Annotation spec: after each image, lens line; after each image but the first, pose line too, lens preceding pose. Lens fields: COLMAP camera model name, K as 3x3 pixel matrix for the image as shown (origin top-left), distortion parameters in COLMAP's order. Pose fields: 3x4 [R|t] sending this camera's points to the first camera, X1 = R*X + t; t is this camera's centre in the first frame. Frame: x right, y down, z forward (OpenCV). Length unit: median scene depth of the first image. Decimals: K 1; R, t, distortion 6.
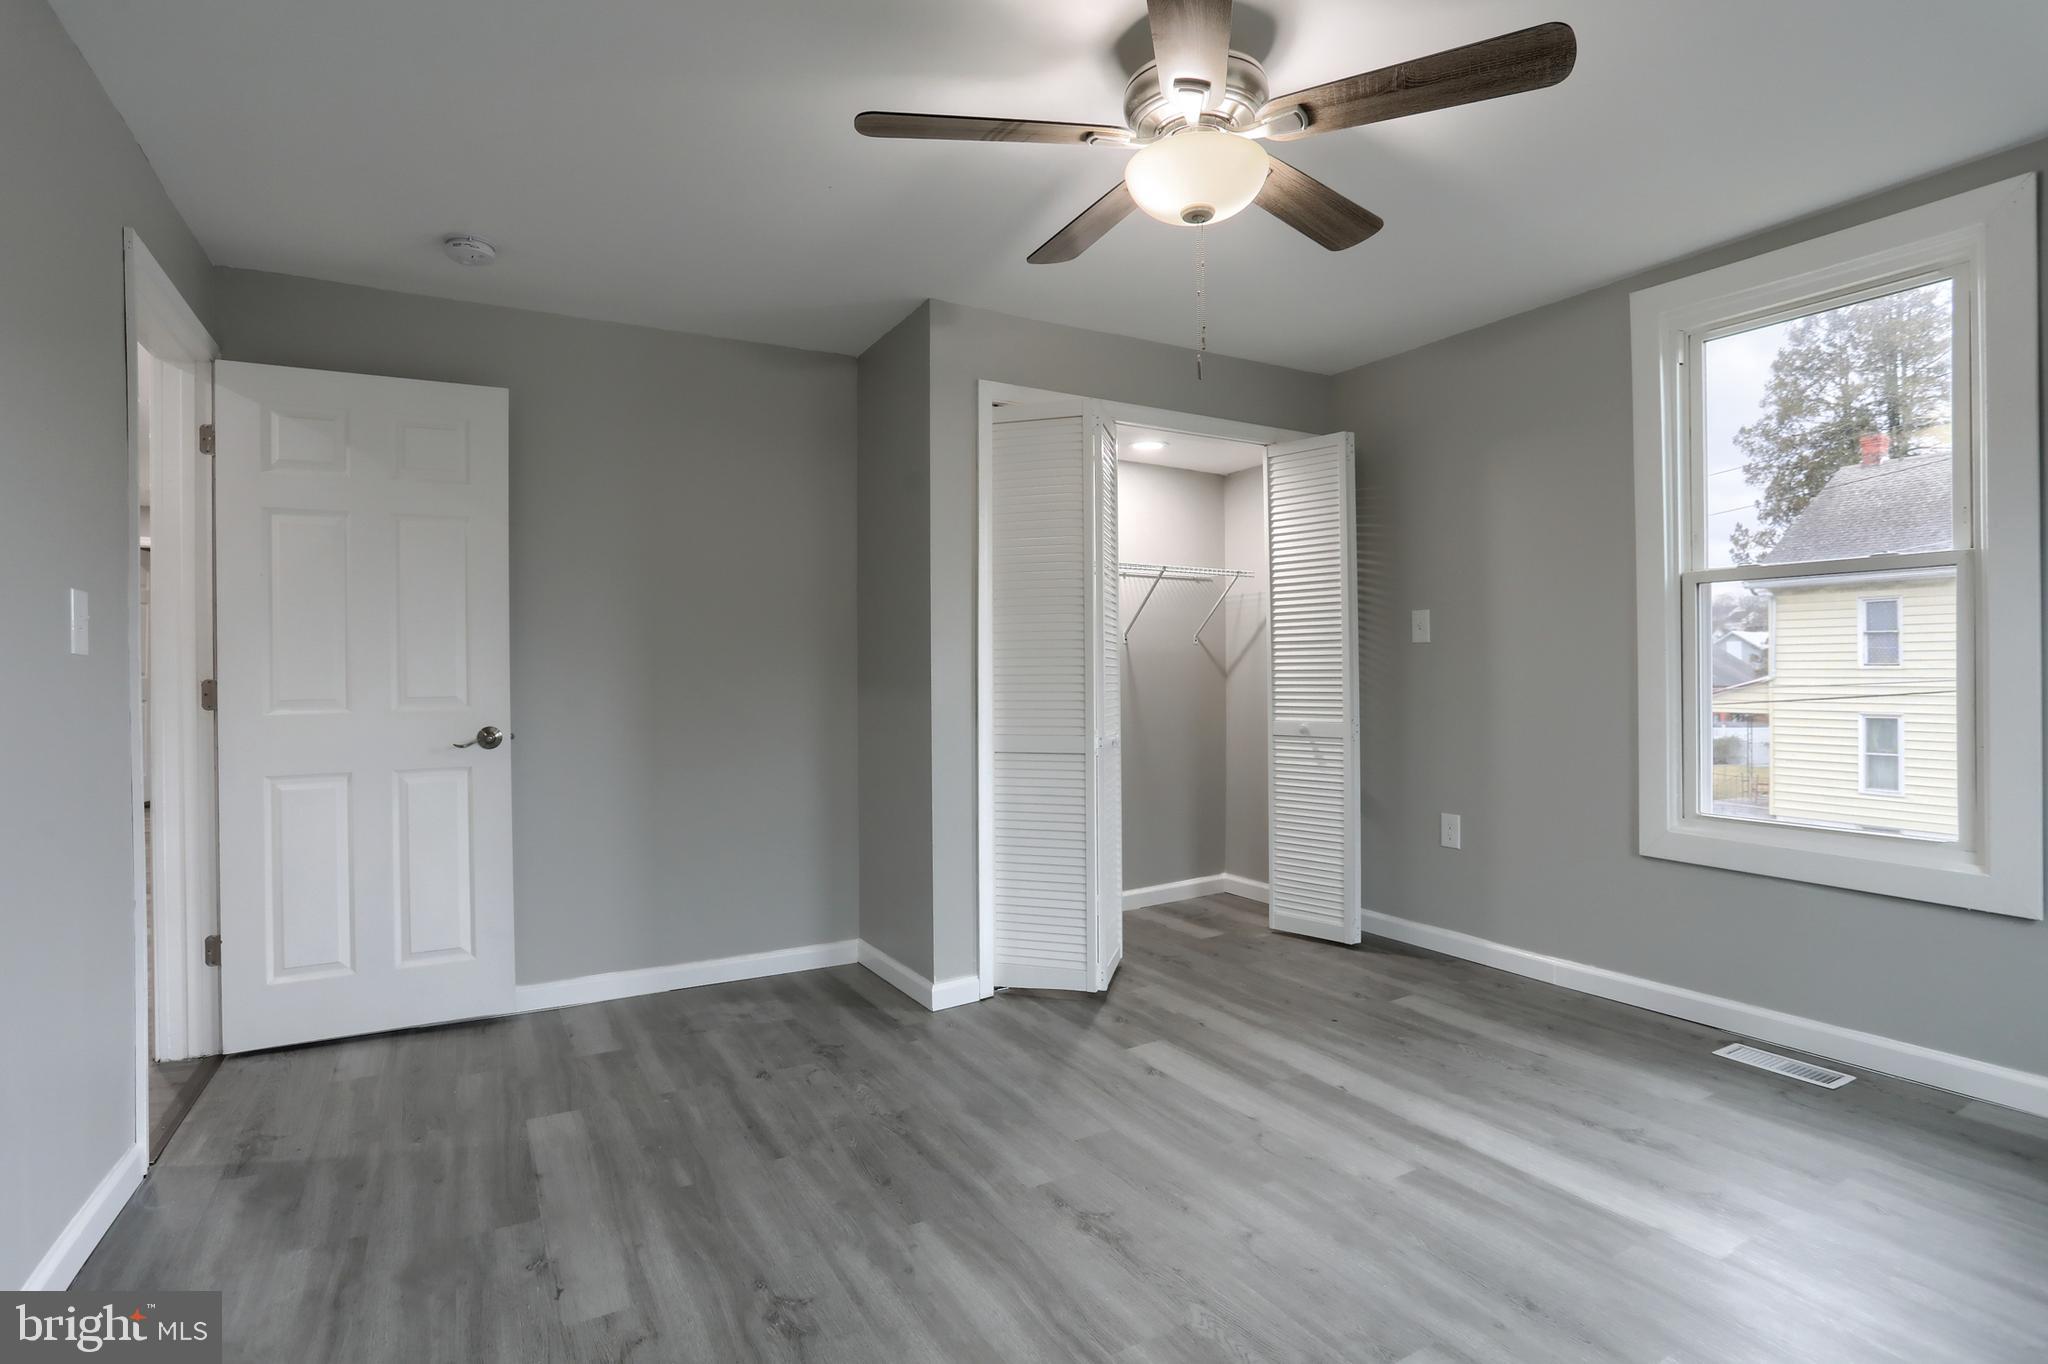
lens RADIAL K [[1007.7, 0, 1029.8], [0, 1007.7, 669.8], [0, 0, 1]] dist [-0.045252, 0.025488]
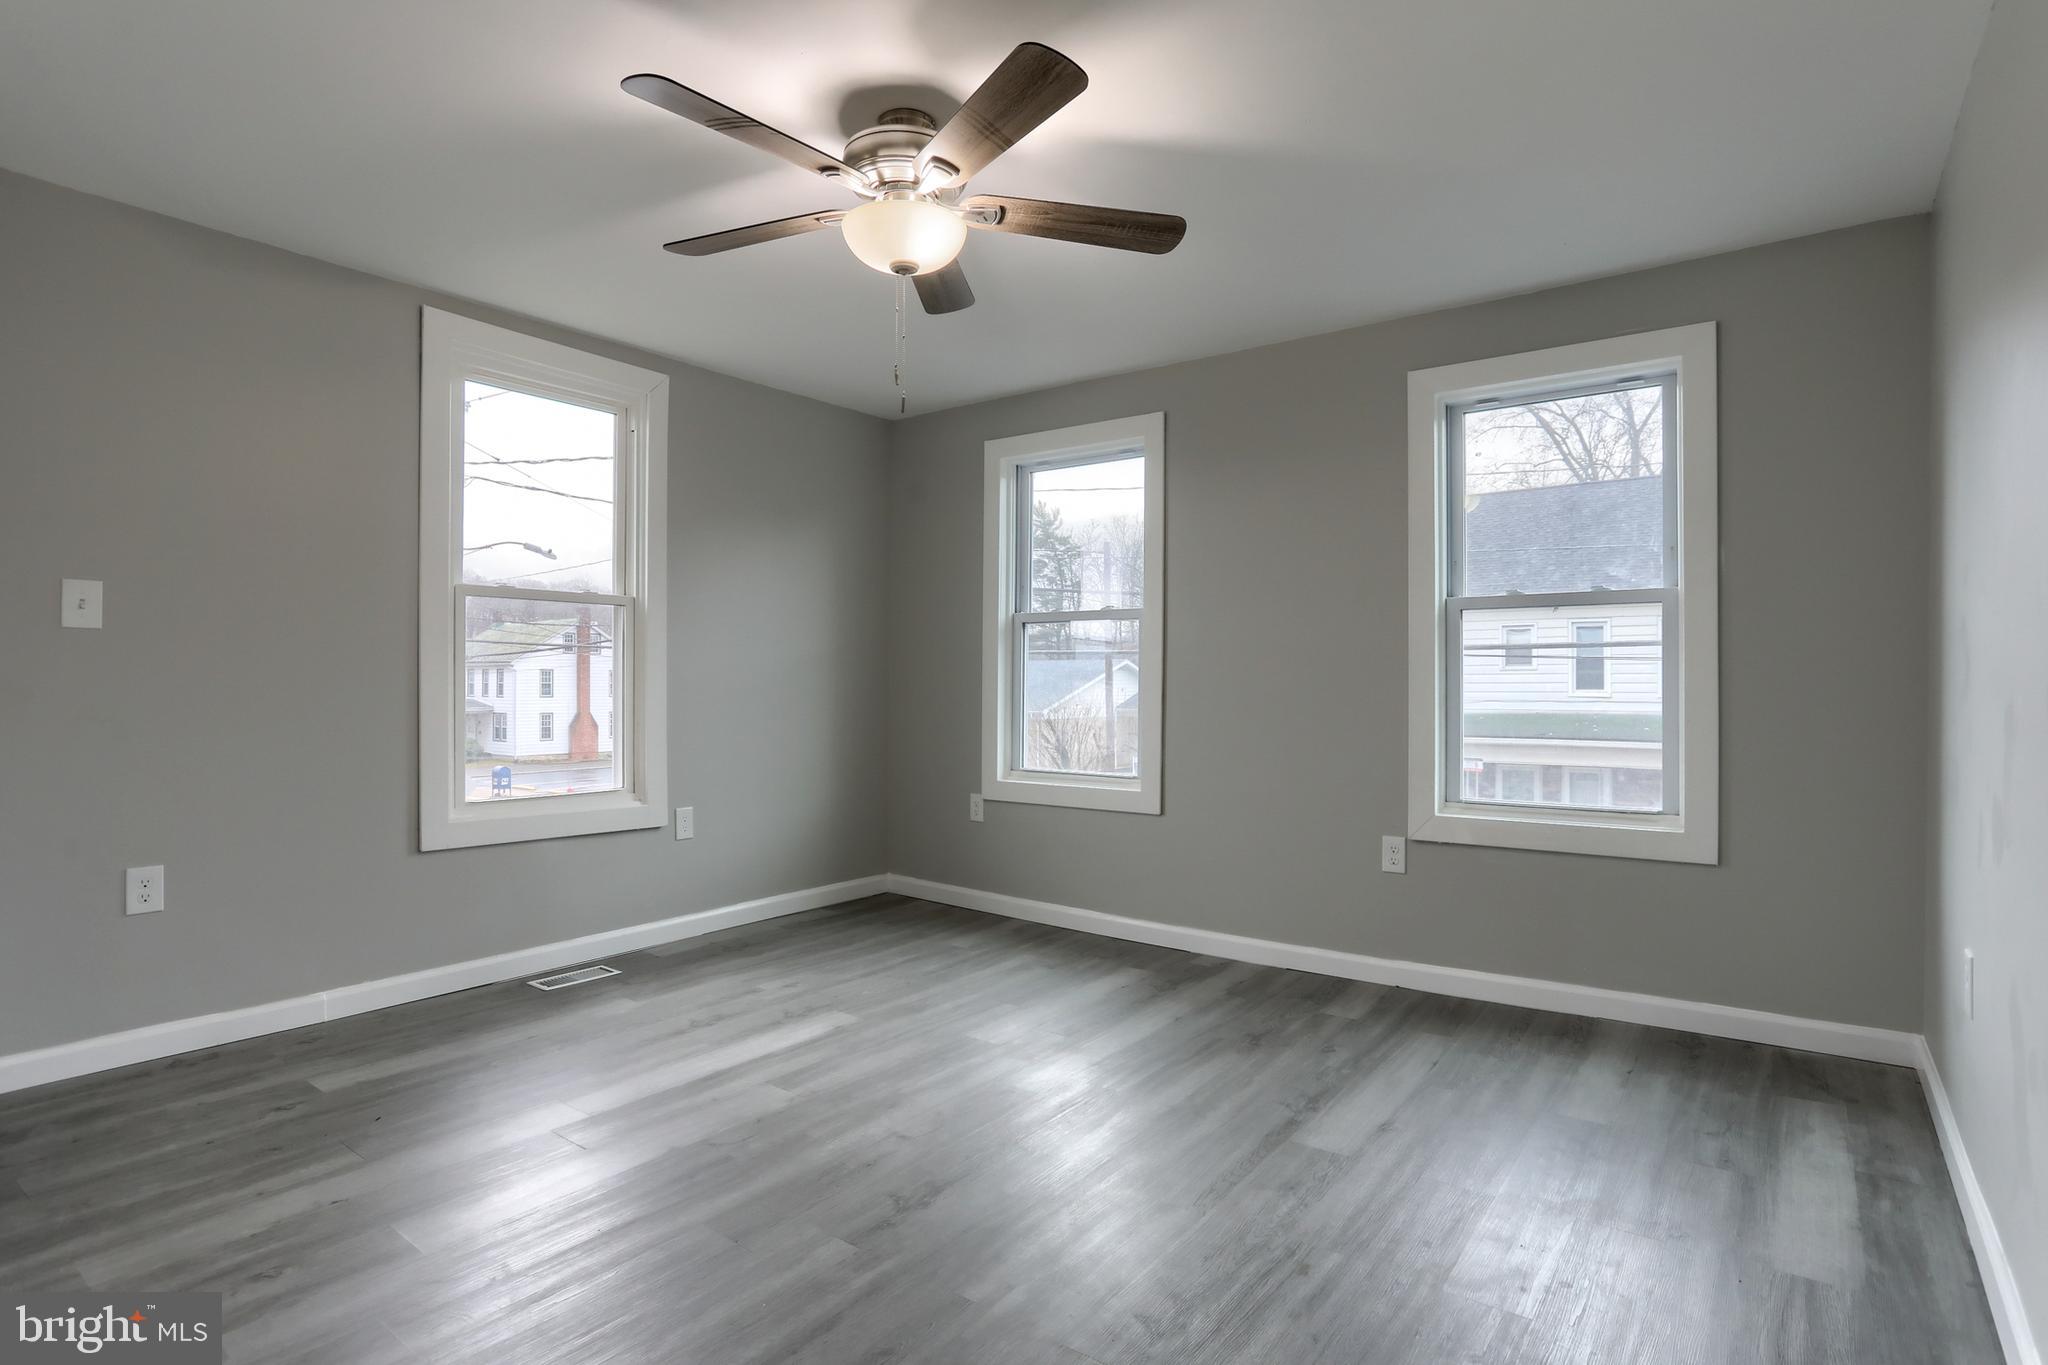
lens RADIAL K [[1068.5, 0, 1024.0], [0, 1068.5, 682.5], [0, 0, 1]] dist [-0.032790, 0.000252]
pose [[-0.395205, 0.007511, 0.918562, -0.720206], [0.001490, 0.999970, -0.007536, 0.023855], [-0.918592, -0.001609, -0.395204, 0.973933]]
